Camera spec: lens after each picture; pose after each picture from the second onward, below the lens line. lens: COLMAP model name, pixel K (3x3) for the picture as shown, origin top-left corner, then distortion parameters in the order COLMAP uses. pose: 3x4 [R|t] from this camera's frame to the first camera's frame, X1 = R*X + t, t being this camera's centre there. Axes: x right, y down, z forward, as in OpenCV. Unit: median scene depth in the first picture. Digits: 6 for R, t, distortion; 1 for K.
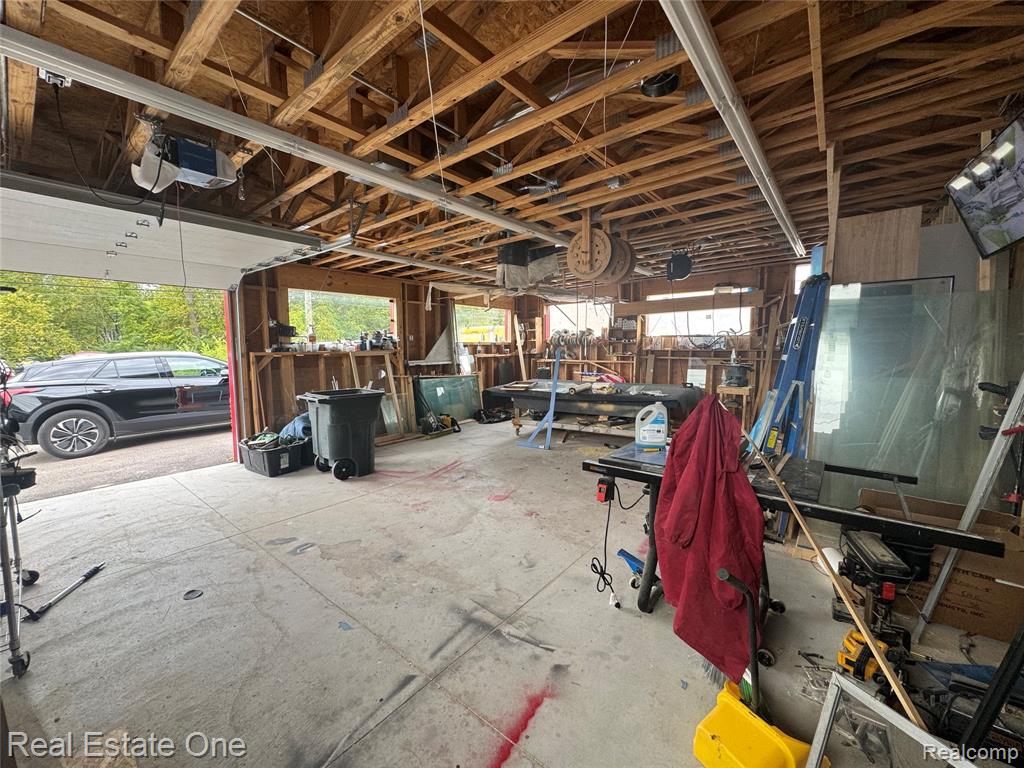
lens RADIAL K [[405.9, 0, 511.5], [0, 405.9, 378.8], [0, 0, 1]] dist [0.002076, -0.000127]
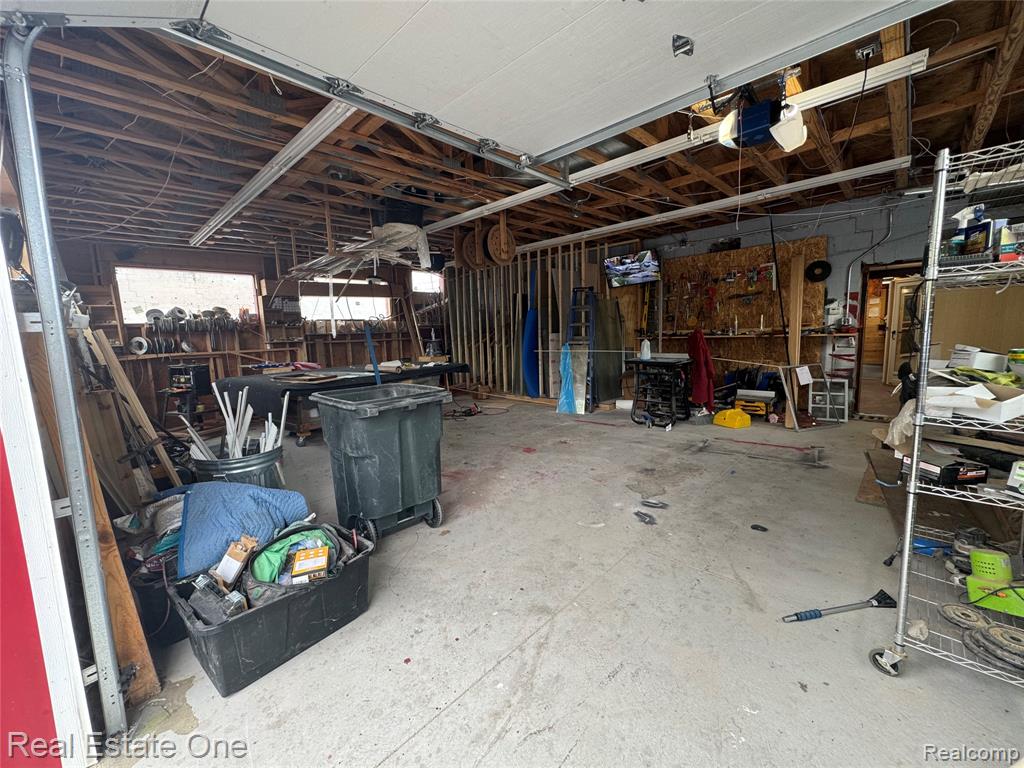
lens RADIAL K [[405.9, 0, 511.6], [0, 405.9, 381.0], [0, 0, 1]] dist [0.002076, -0.000127]
pose [[0.081367, -0.111092, 0.990474, -1.478958], [0.111836, 0.988510, 0.101685, -0.022433], [-0.990390, 0.102497, 0.092856, 1.208521]]
